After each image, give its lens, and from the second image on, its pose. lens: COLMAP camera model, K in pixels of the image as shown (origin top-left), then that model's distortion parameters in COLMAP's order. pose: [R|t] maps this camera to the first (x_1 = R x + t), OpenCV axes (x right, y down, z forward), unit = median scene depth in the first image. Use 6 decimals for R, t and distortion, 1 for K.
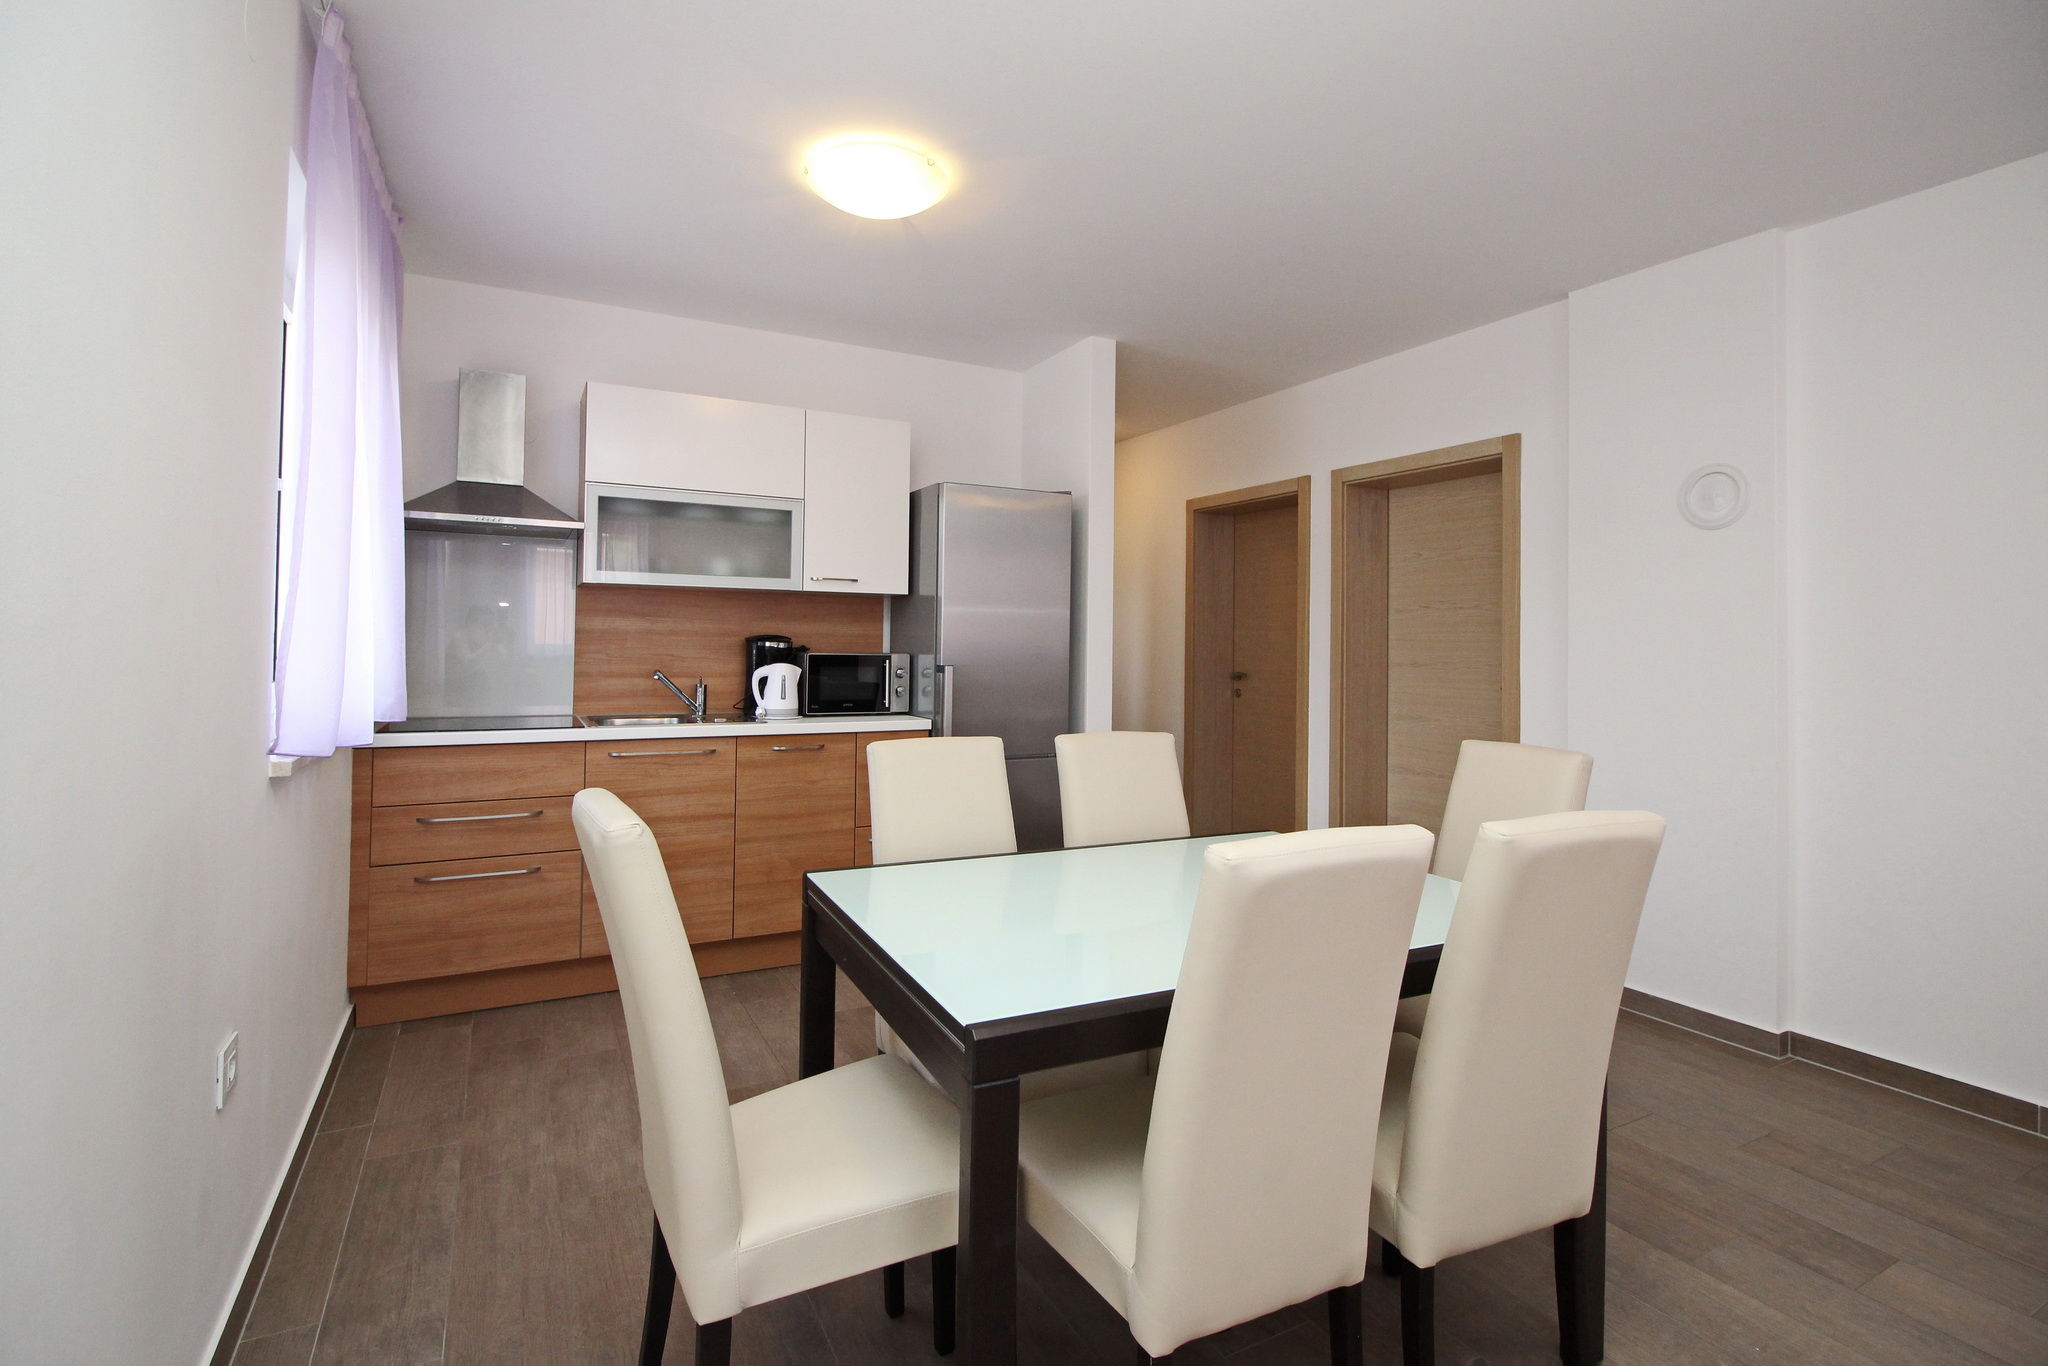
lens RADIAL K [[925.6, 0, 992.3], [0, 925.6, 621.5], [0, 0, 1]] dist [-0.001040, -0.000376]
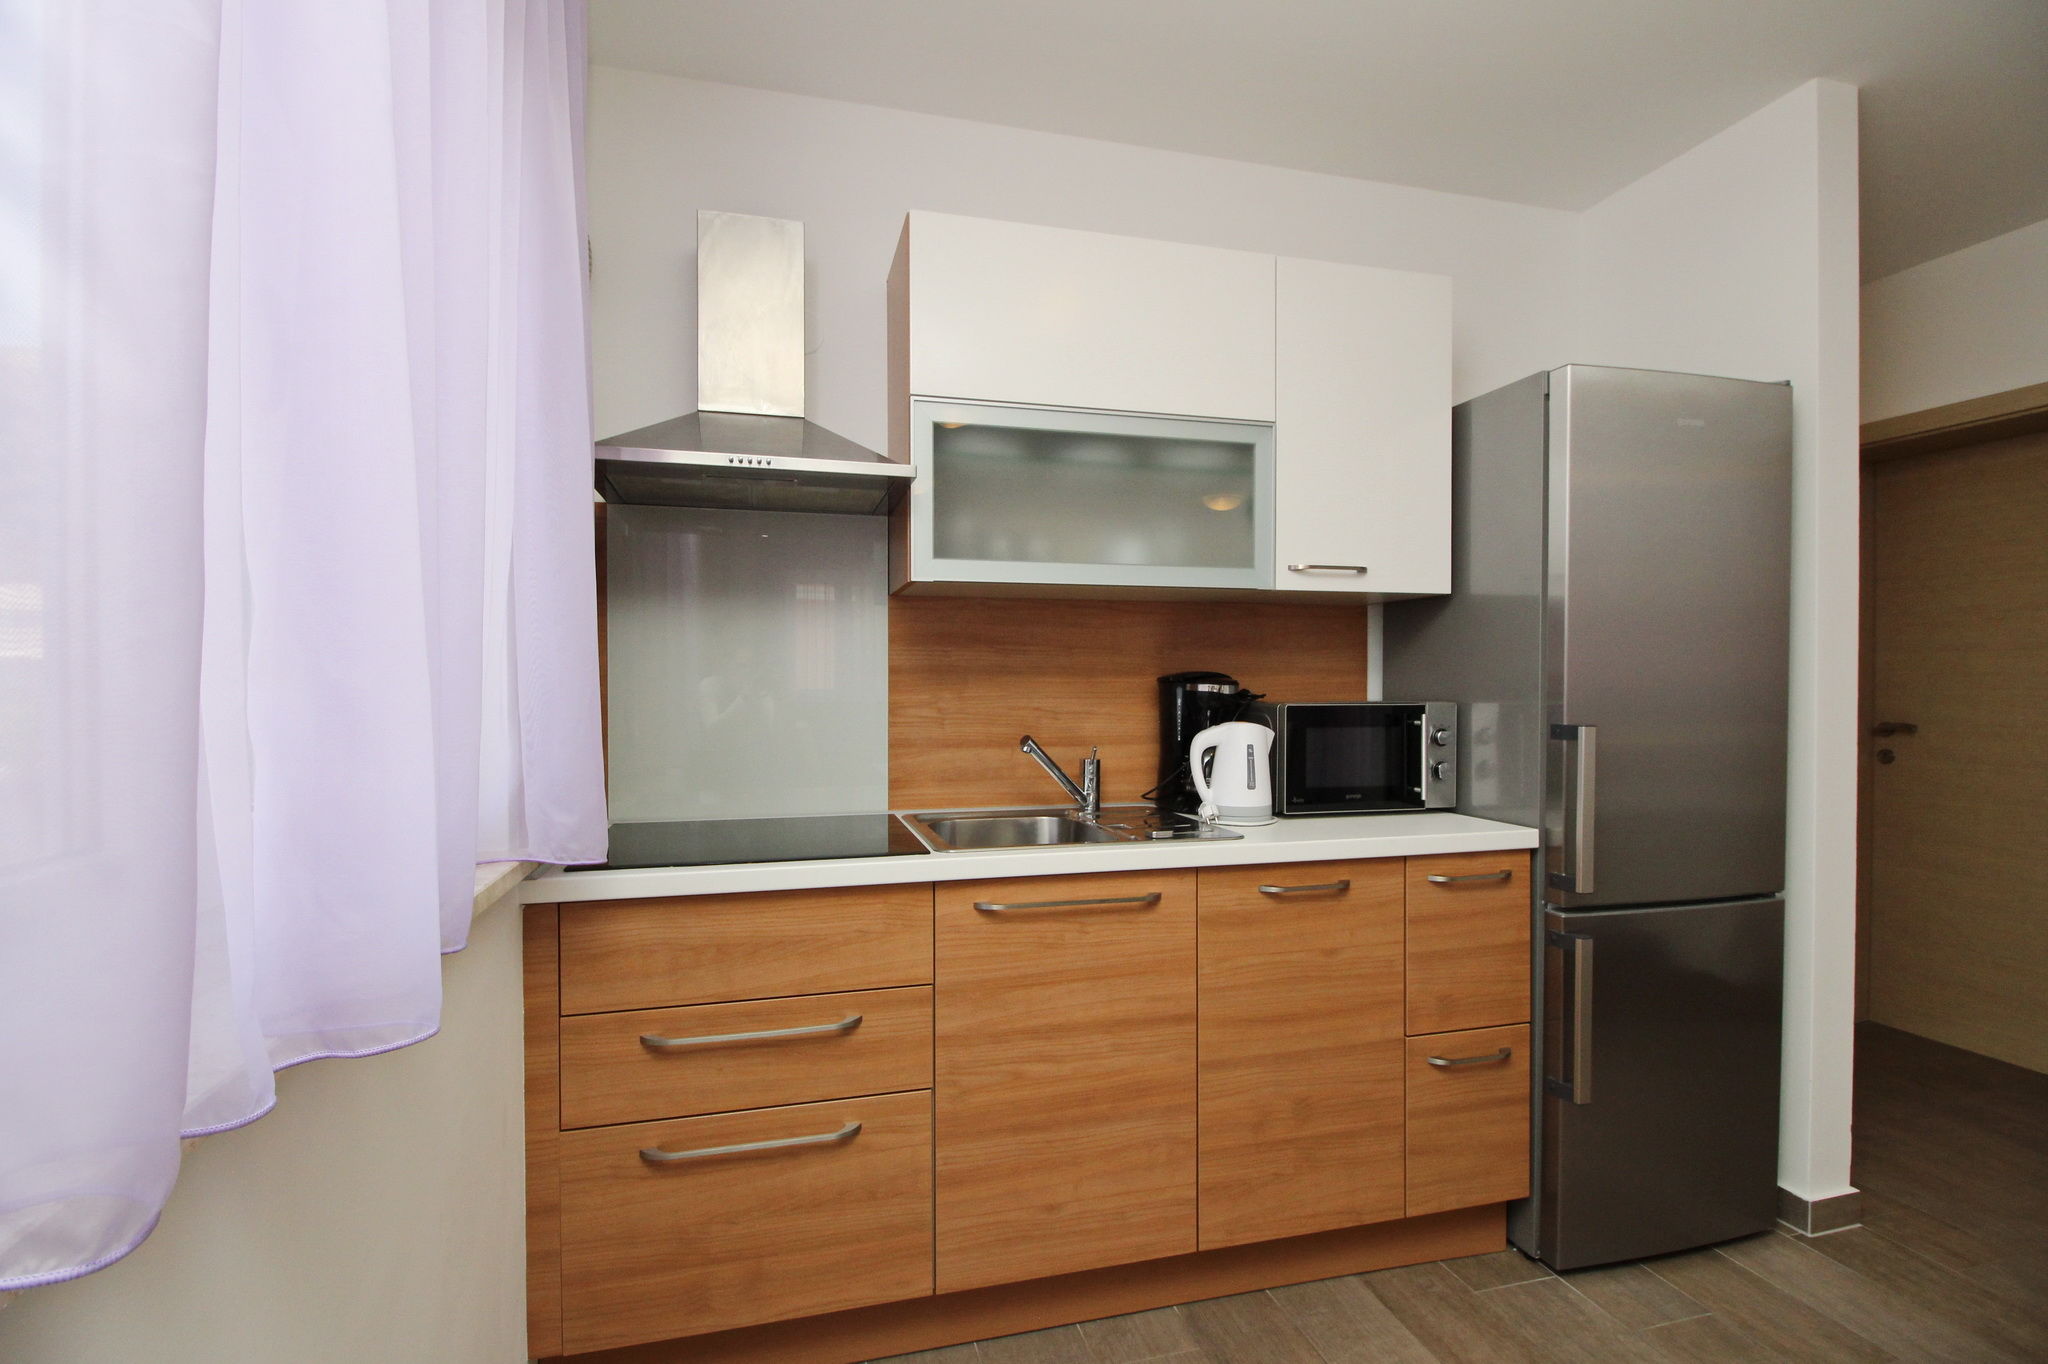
lens RADIAL K [[950.2, 0, 1013.8], [0, 950.2, 687.3], [0, 0, 1]] dist [0.000388, -0.000122]
pose [[0.974853, -0.012744, -0.222483, -0.254142], [0.019365, 0.999431, 0.027601, 0.006521], [0.222005, -0.031215, 0.974546, 0.455850]]
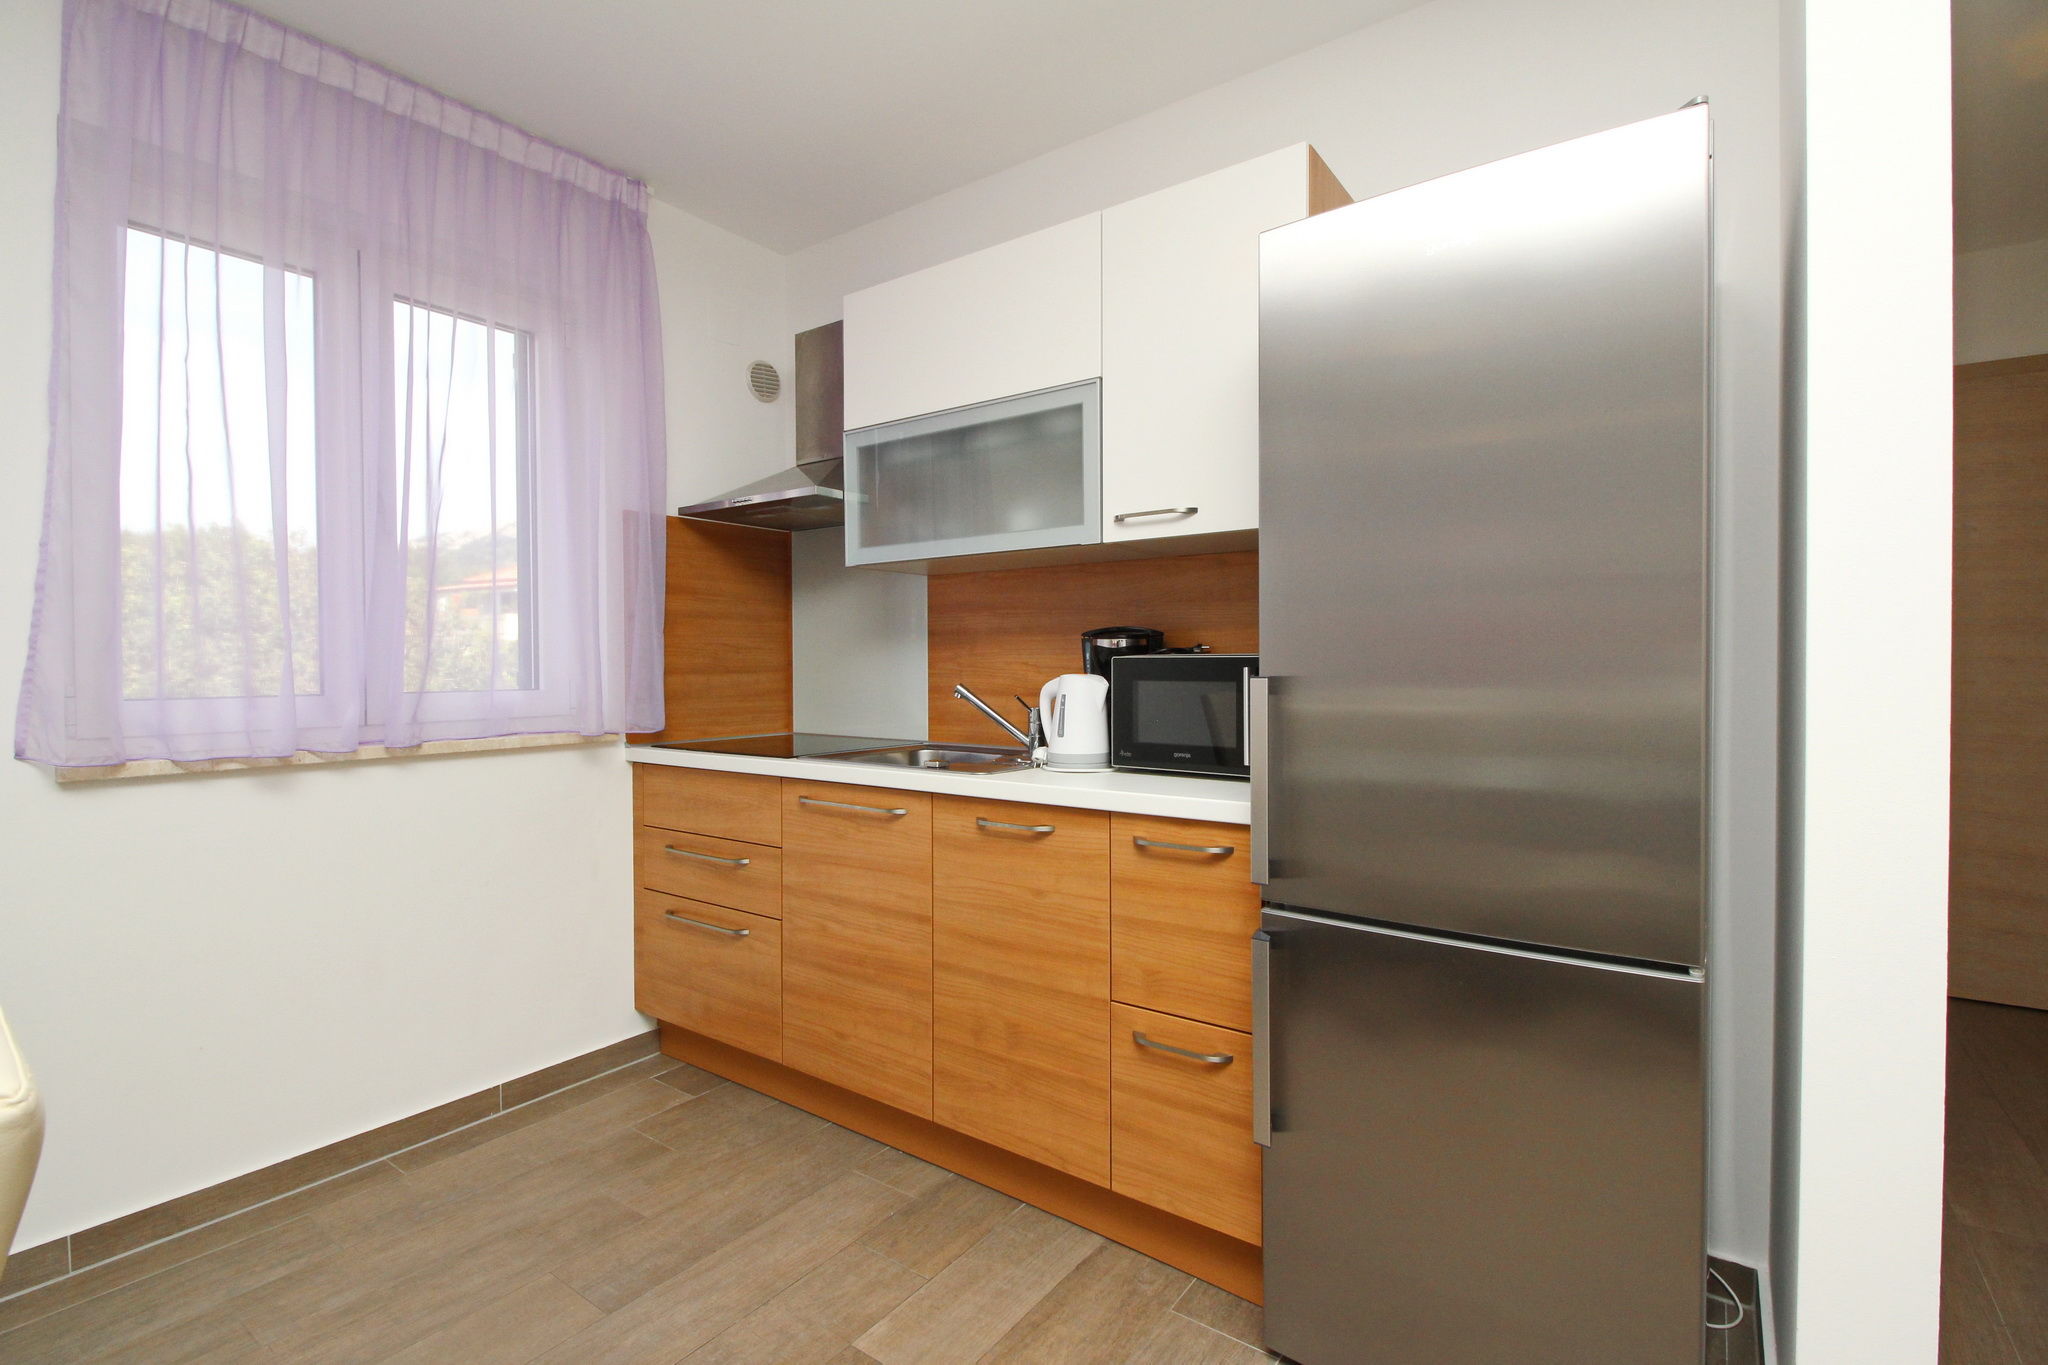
lens RADIAL K [[935.6, 0, 1020.2], [0, 935.6, 670.5], [0, 0, 1]] dist [0.022400, -0.000042]
pose [[0.444154, -0.006651, -0.895926, 0.300680], [0.033828, 0.999384, 0.009351, 0.039453], [0.895312, -0.034460, 0.444105, 0.773377]]
